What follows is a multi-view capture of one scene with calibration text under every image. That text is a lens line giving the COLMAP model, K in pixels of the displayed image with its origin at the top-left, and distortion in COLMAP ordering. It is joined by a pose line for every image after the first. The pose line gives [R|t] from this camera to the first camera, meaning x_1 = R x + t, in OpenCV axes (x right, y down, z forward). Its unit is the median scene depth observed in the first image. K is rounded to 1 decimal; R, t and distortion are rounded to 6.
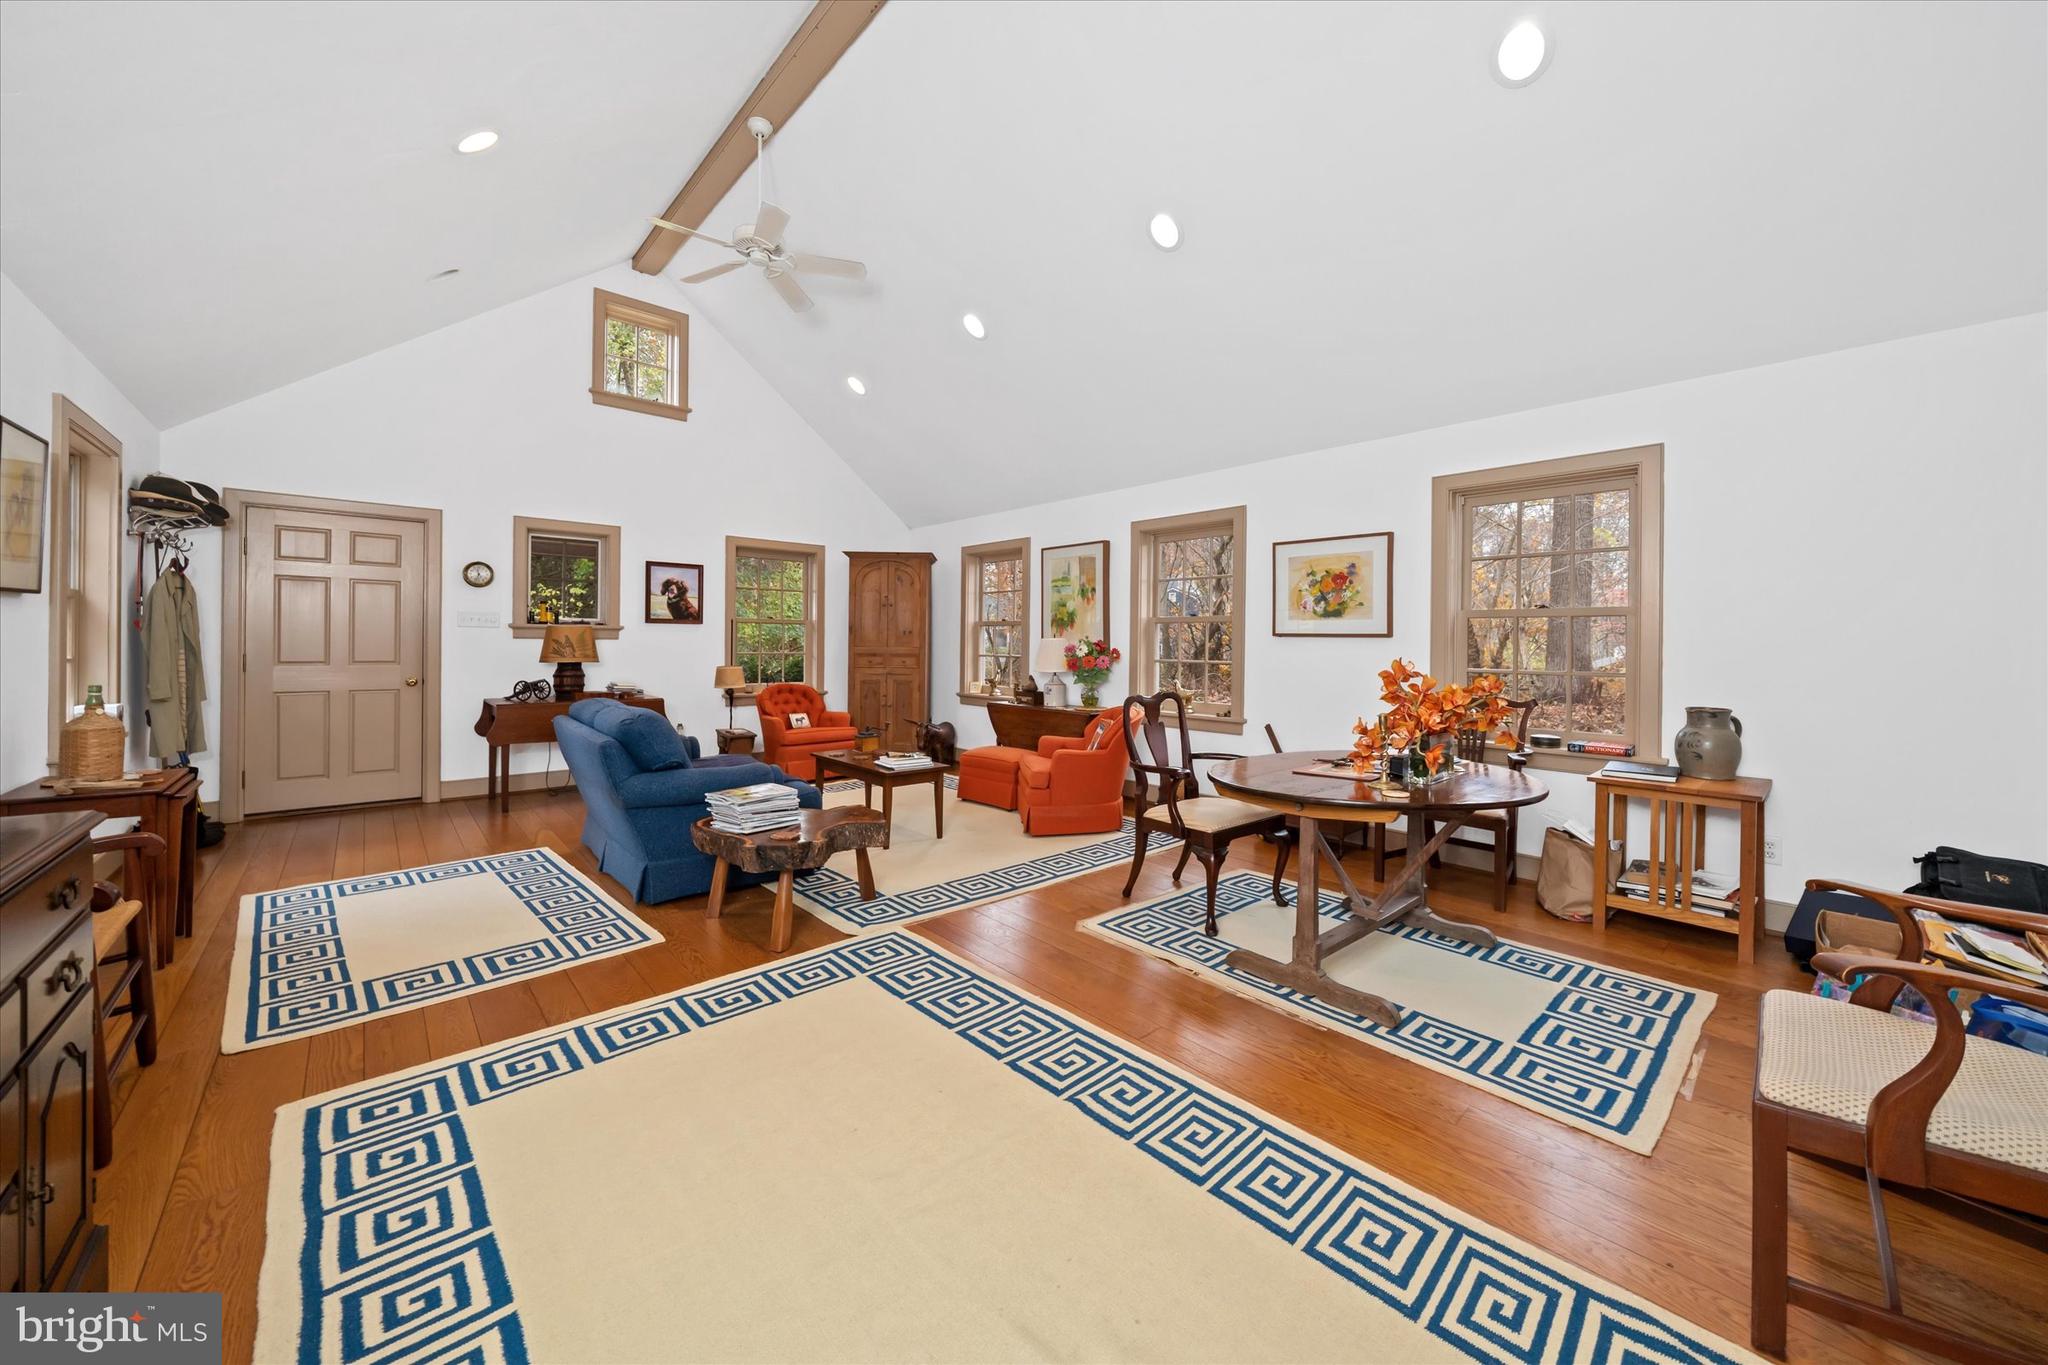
lens RADIAL K [[757.3, 0, 1012.7], [0, 757.3, 656.3], [0, 0, 1]] dist [-0.001409, -0.000077]
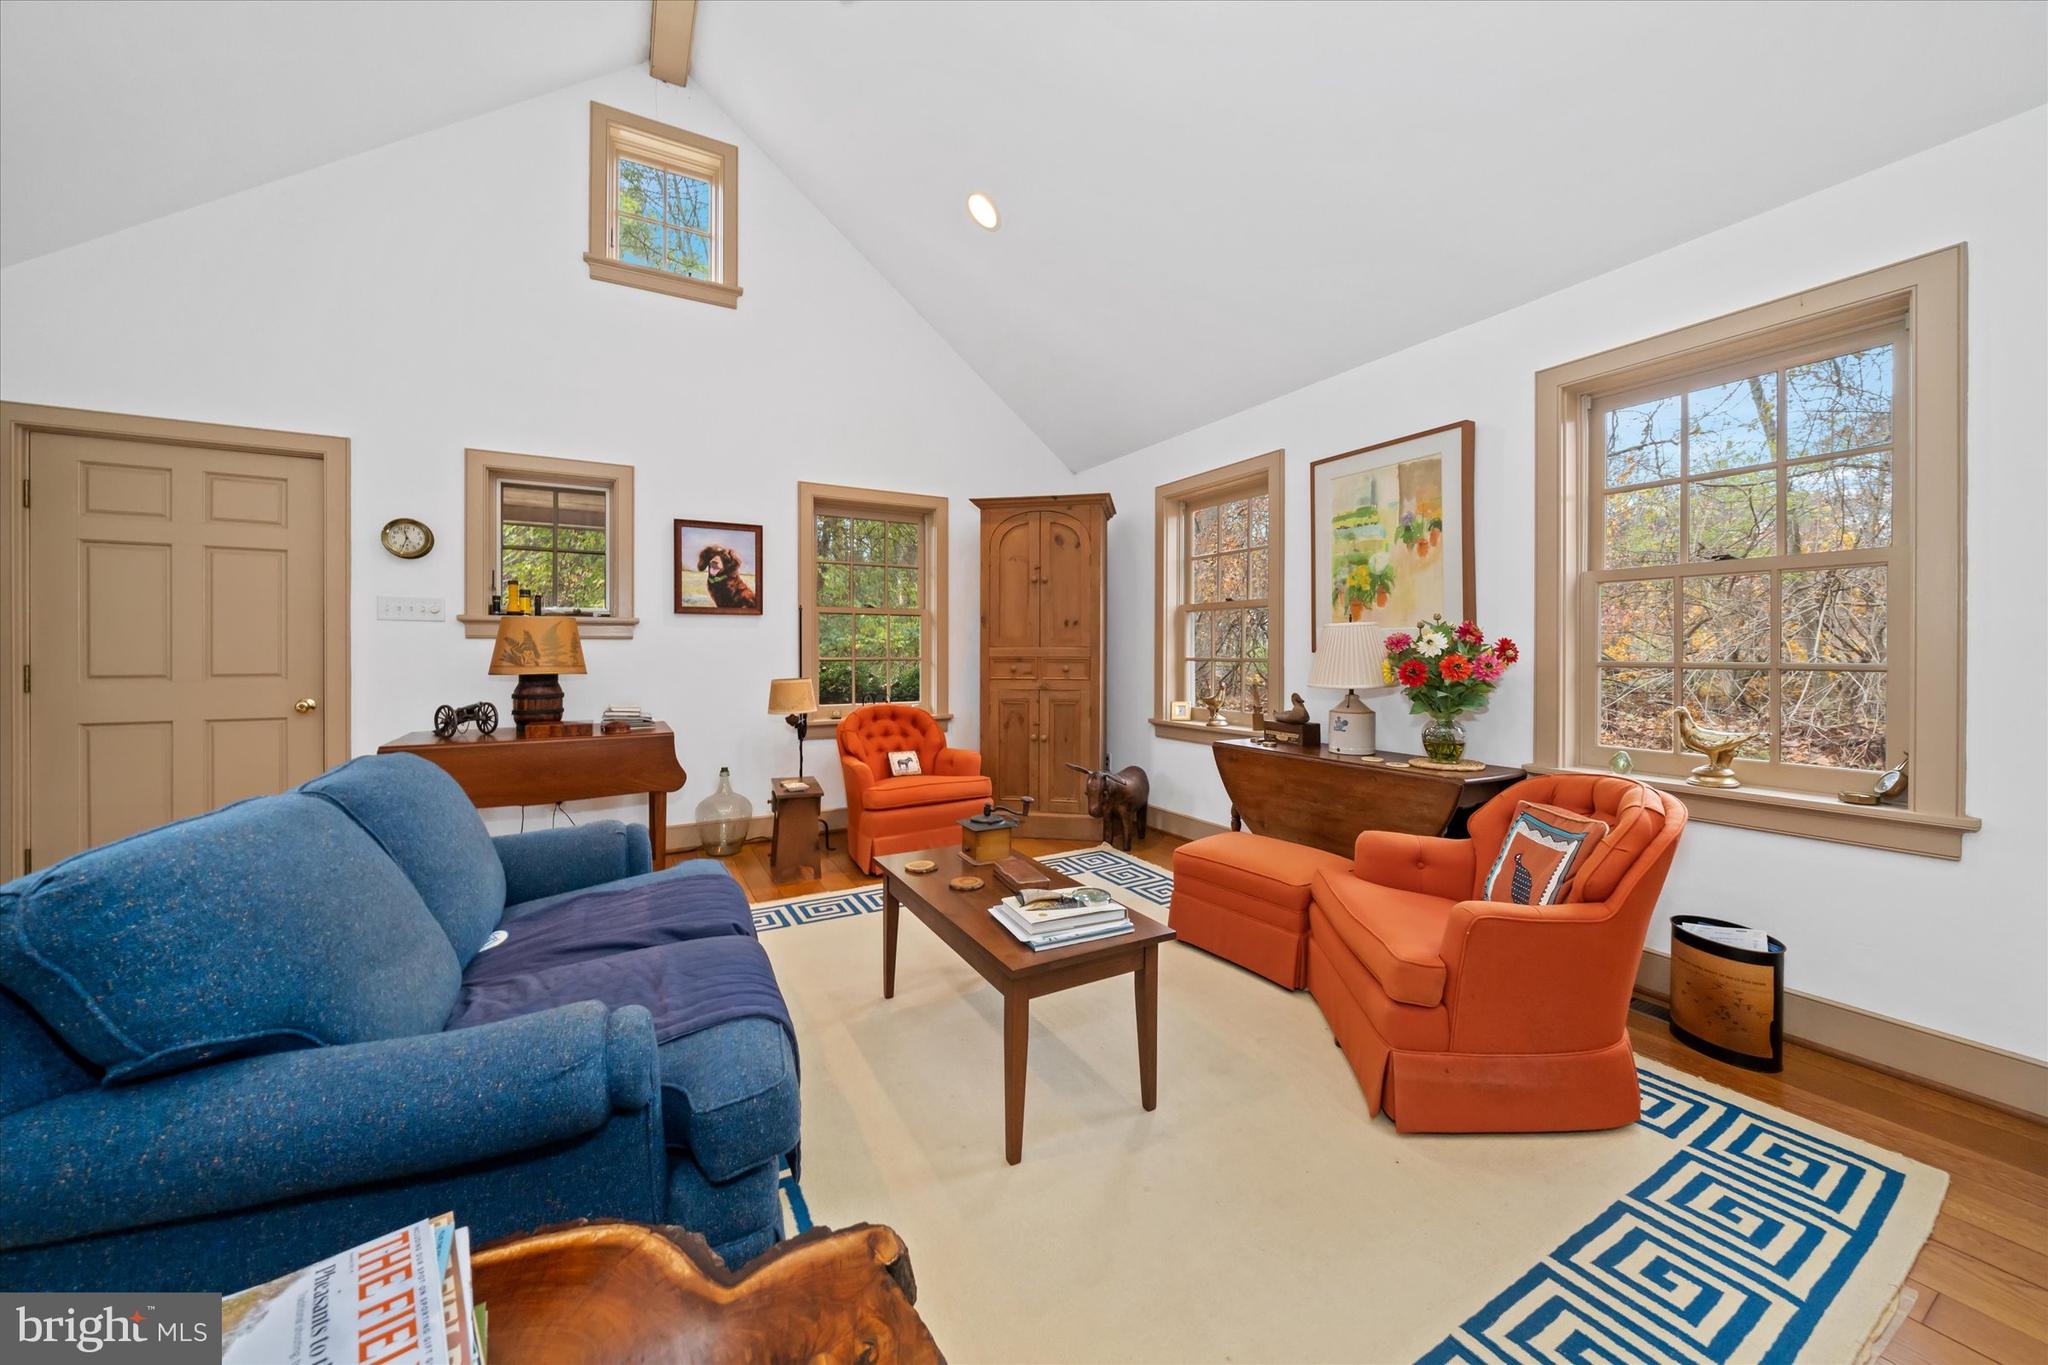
lens RADIAL K [[757.3, 0, 1012.7], [0, 757.3, 656.3], [0, 0, 1]] dist [-0.001409, -0.000077]
pose [[0.975794, -0.010499, -0.218441, -0.057094], [0.007958, 0.999890, -0.012511, 0.003632], [0.218548, 0.010469, 0.975770, 0.435335]]
